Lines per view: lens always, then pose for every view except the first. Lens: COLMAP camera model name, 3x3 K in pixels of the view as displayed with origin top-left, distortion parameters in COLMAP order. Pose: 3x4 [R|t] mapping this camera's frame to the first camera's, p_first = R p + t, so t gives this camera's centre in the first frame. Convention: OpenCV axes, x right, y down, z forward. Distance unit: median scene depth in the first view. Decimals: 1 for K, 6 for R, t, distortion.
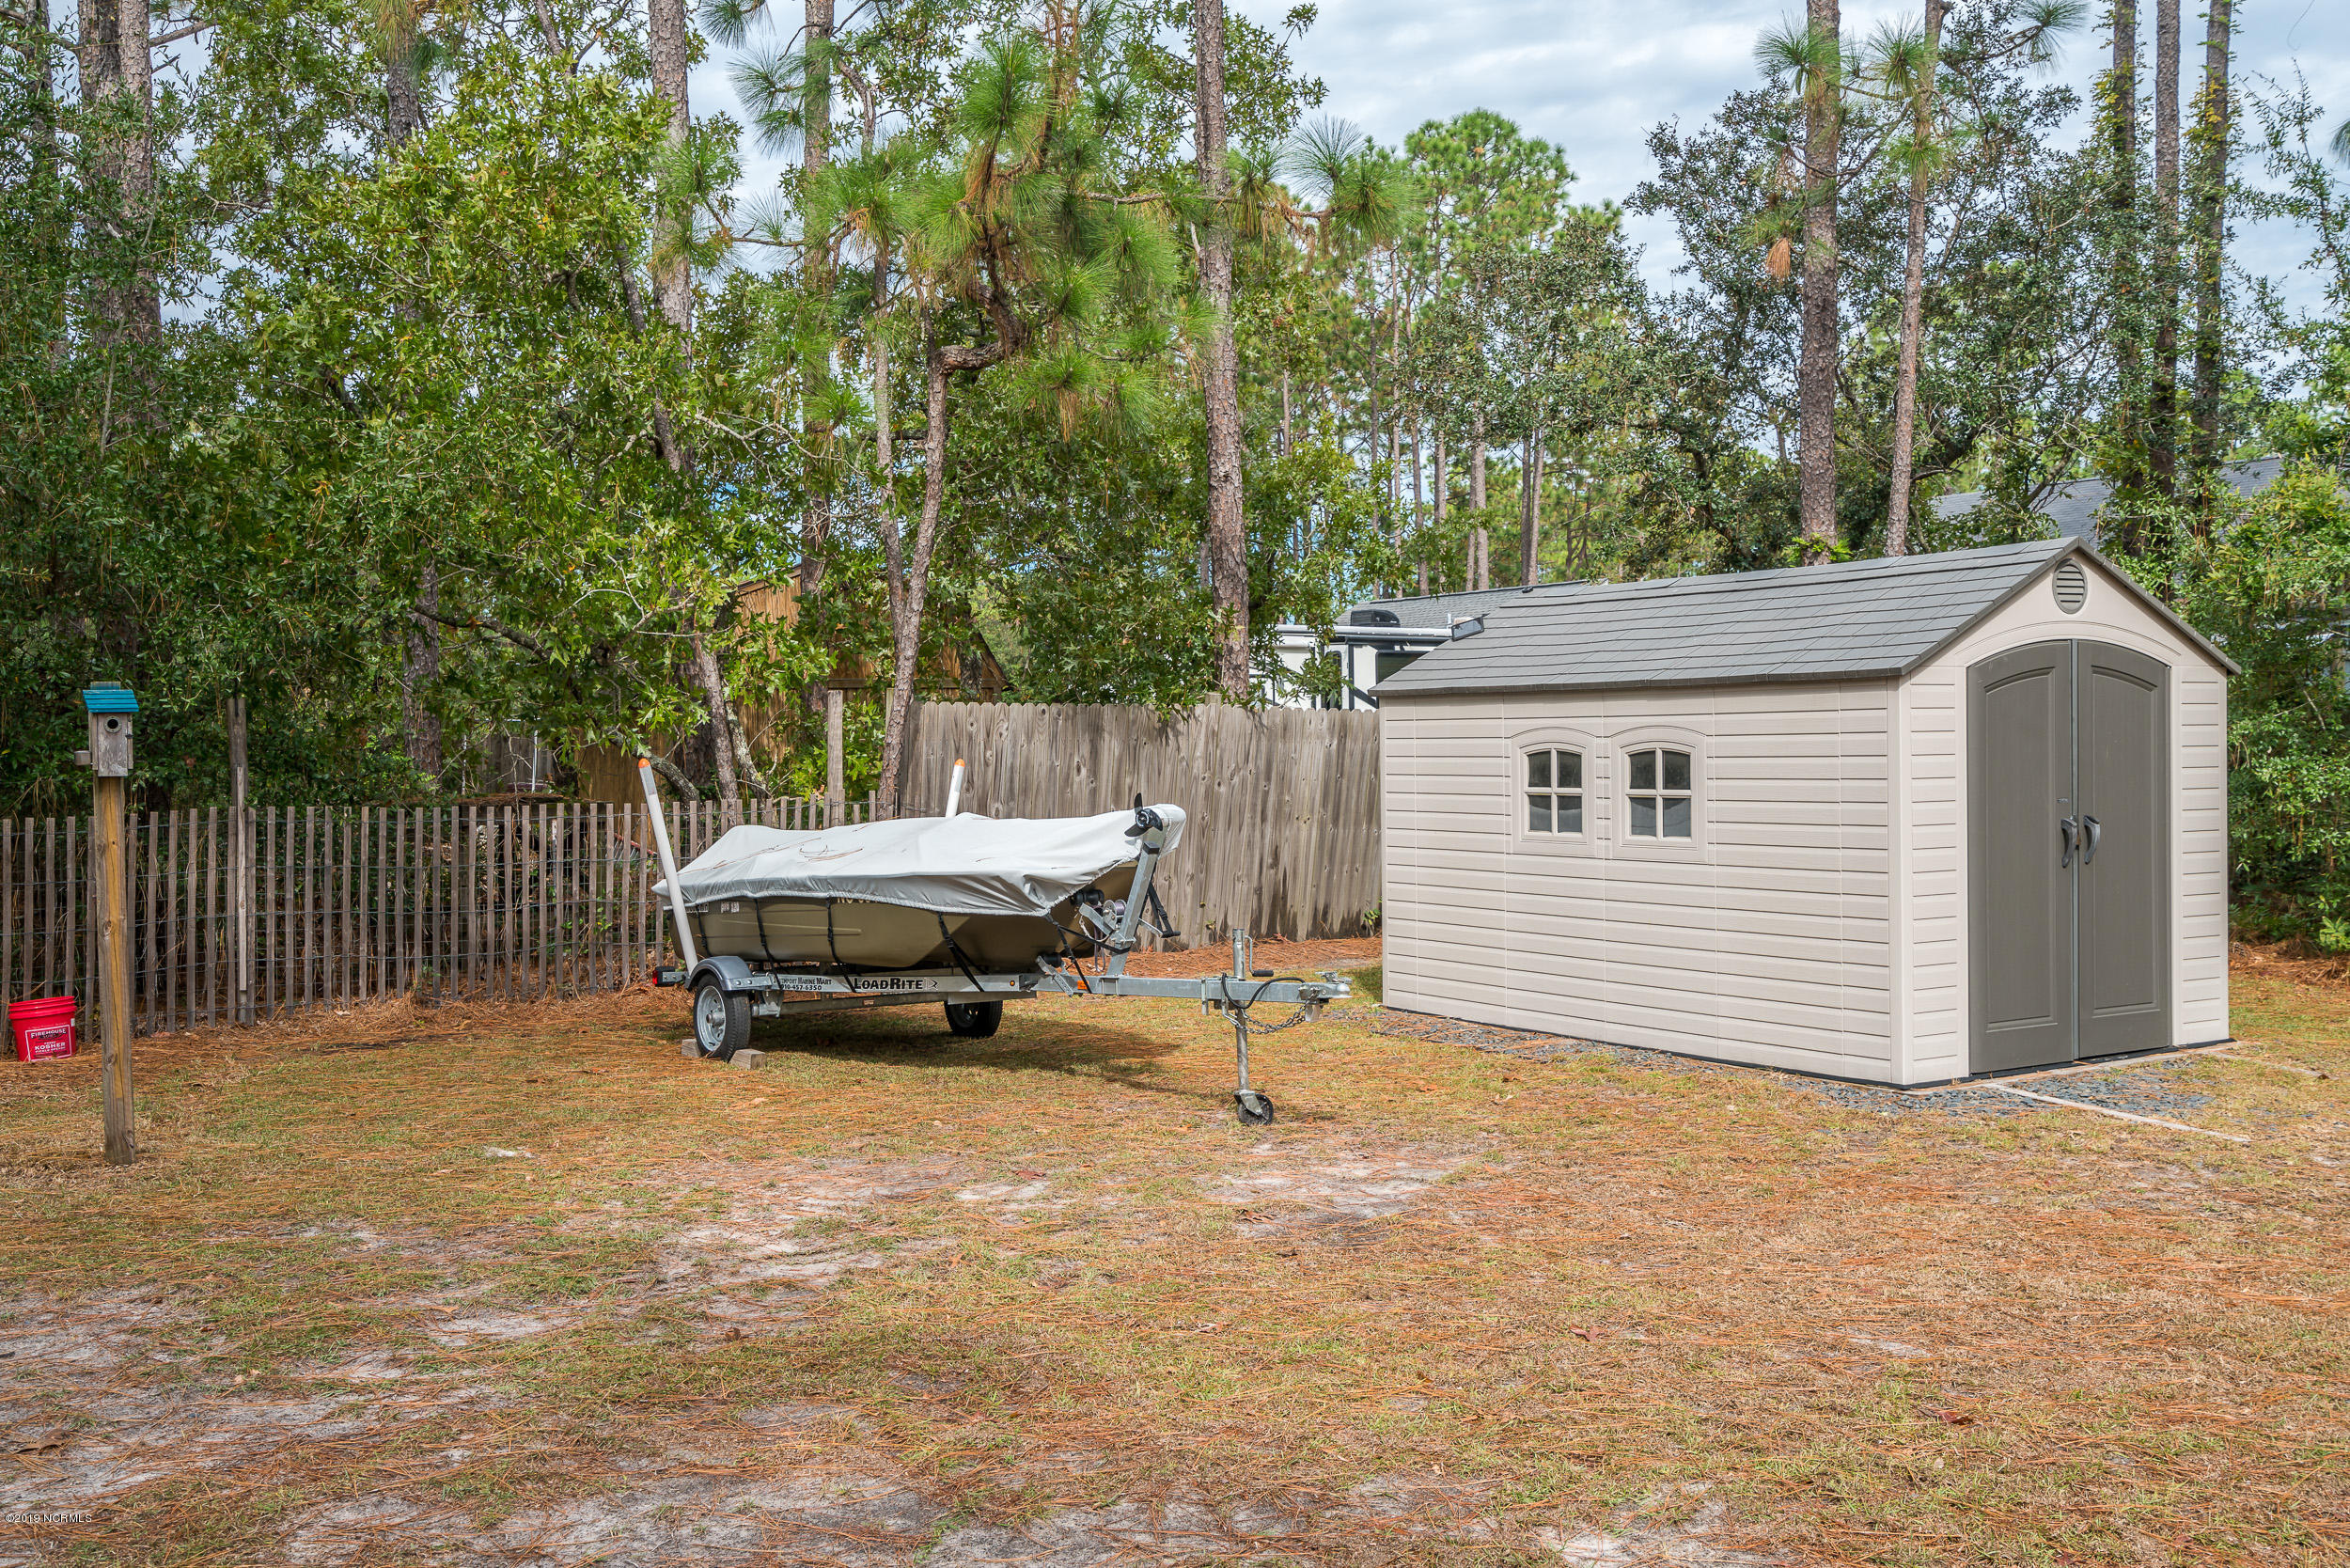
lens RADIAL K [[2263.2, 0, 1180.5], [0, 2263.2, 778.1], [0, 0, 1]] dist [0.004763, 0.000000]
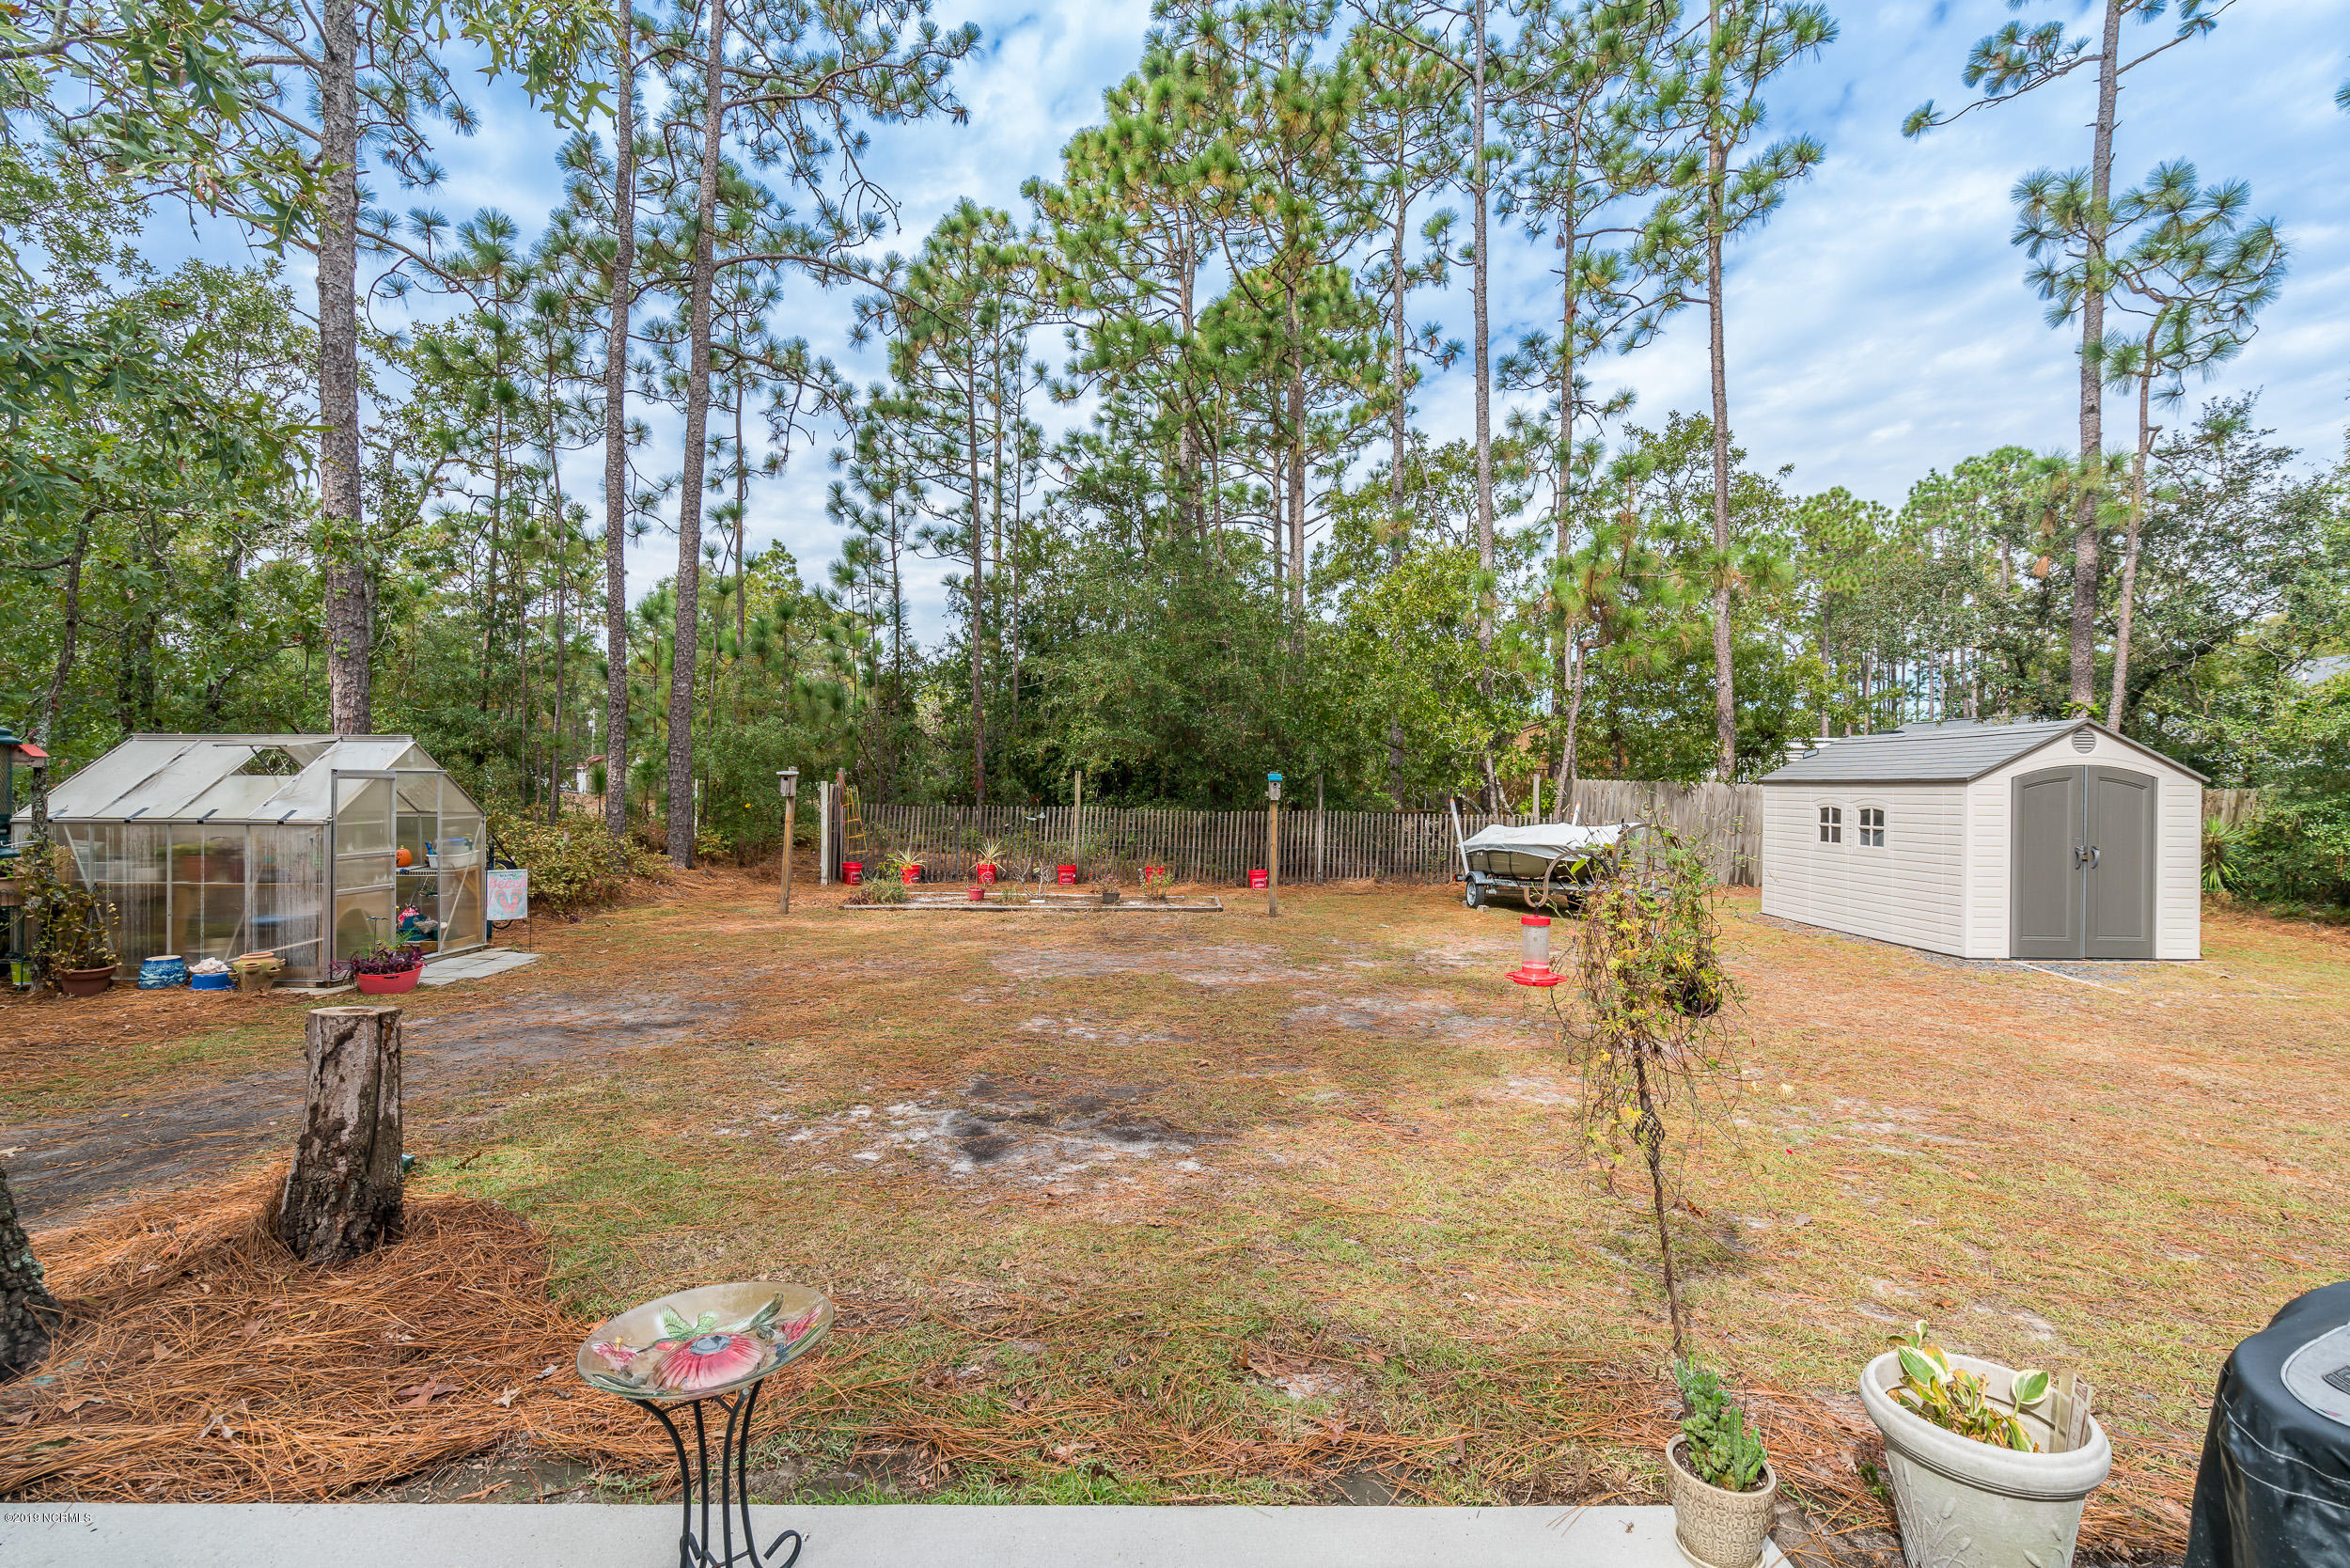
lens RADIAL K [[1069.9, 0, 1172.7], [0, 1069.9, 789.5], [0, 0, 1]] dist [-0.010923, 0.004590]
pose [[0.844295, 0.026802, -0.535208, 0.181802], [-0.032868, 0.999458, -0.001799, -0.006524], [0.534869, 0.019110, 0.844719, -0.304798]]
